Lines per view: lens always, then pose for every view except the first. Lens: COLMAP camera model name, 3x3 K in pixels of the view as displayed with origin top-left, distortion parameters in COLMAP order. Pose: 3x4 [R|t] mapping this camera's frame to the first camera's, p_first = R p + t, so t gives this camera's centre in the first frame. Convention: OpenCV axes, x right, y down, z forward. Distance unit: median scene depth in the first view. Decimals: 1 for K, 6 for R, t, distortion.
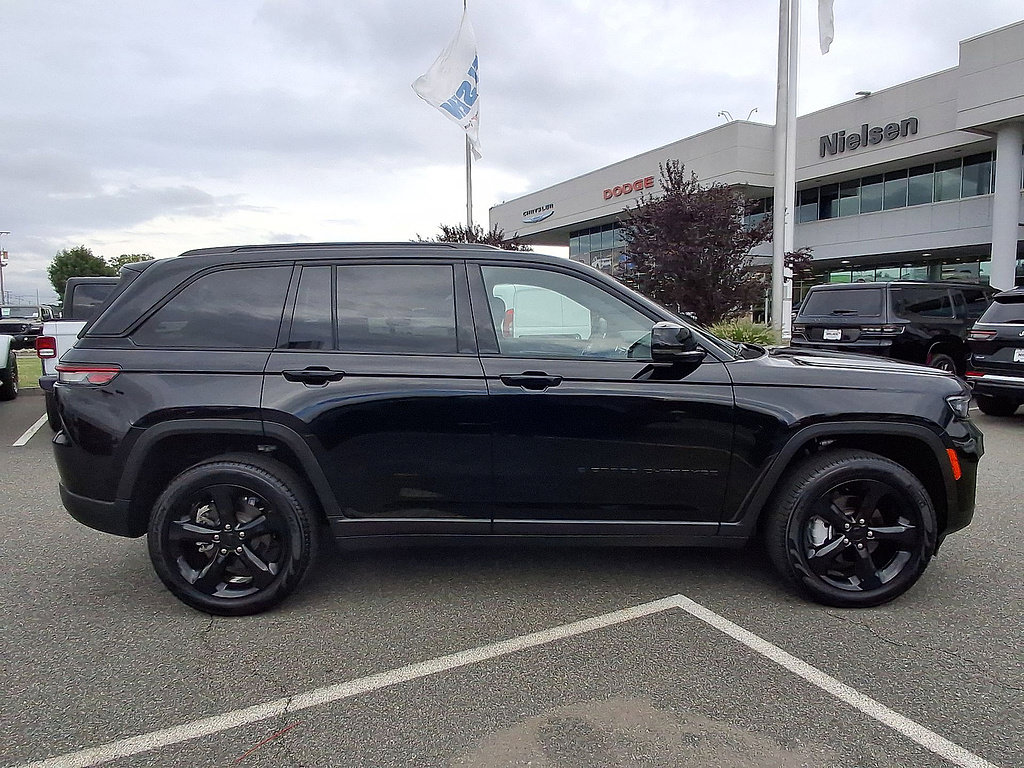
lens RADIAL K [[690.9, 0, 538.5], [0, 690.9, 383.7], [0, 0, 1]] dist [-0.023711, -0.000381]
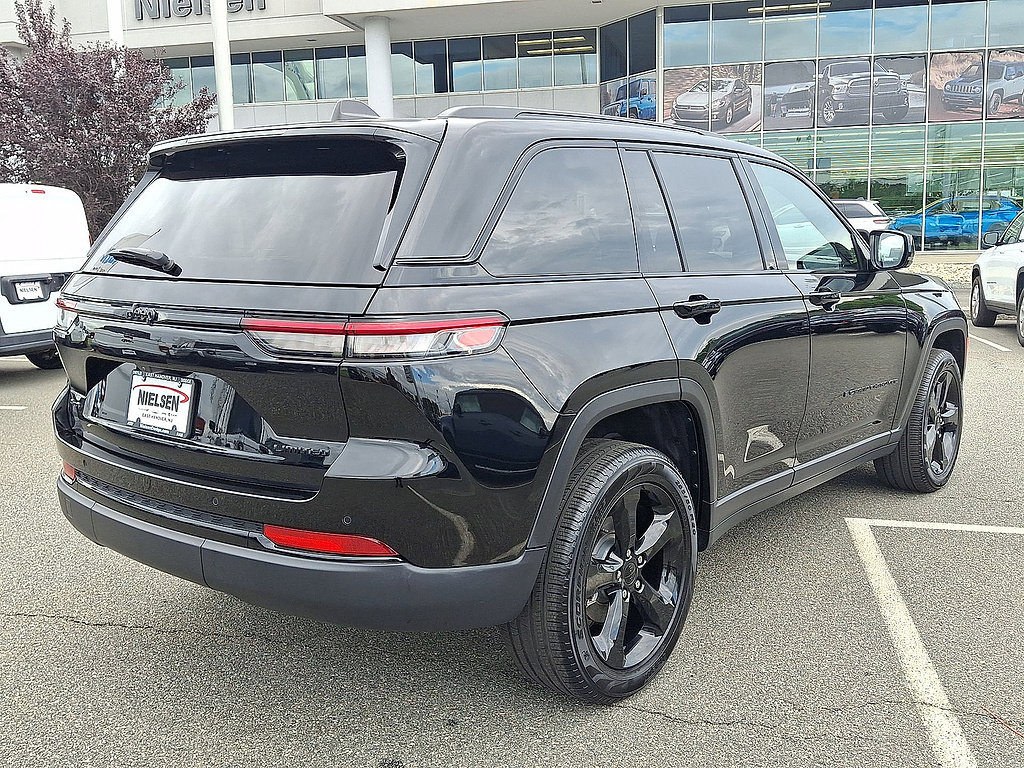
lens RADIAL K [[993.4, 0, 483.5], [0, 993.4, 340.3], [0, 0, 1]] dist [0.074944, -0.170621]
pose [[0.651339, -0.080250, 0.754531, -0.532163], [0.084496, 0.995878, 0.032979, -0.013254], [-0.754067, 0.042275, 0.655435, 0.209692]]
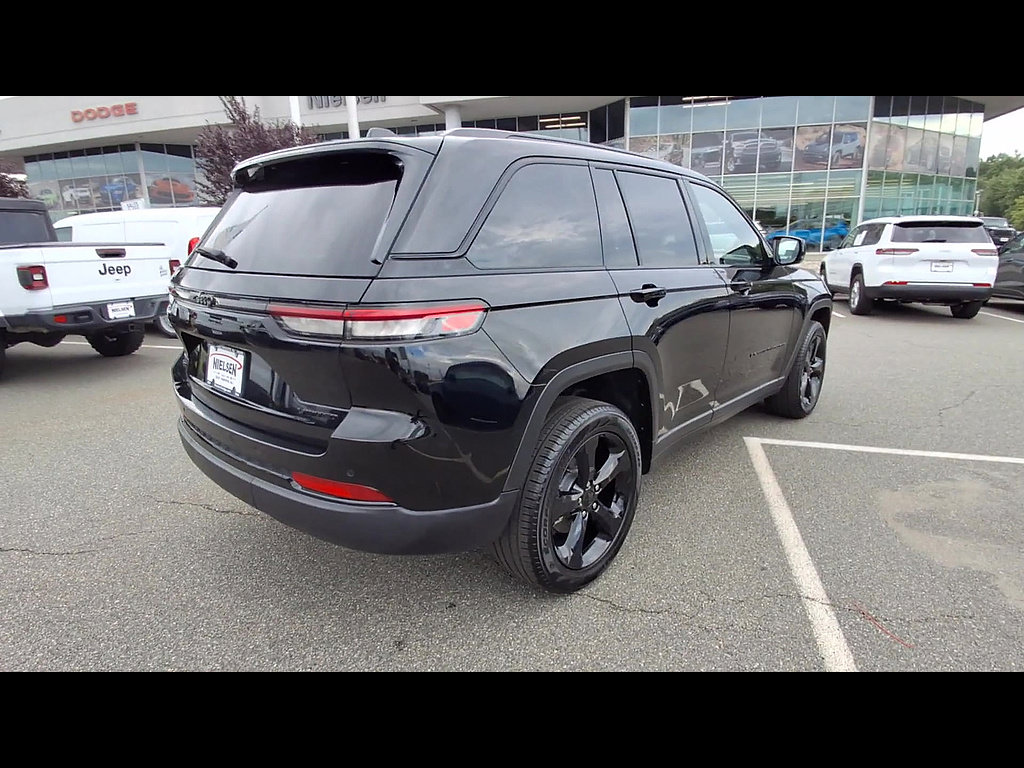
lens RADIAL K [[569.9, 0, 496.7], [0, 569.9, 377.3], [0, 0, 1]] dist [-0.022058, -0.000483]
pose [[0.681958, -0.169334, 0.711519, -0.430844], [0.081238, 0.984347, 0.156402, -0.015968], [-0.726866, -0.048857, 0.685039, 0.267028]]
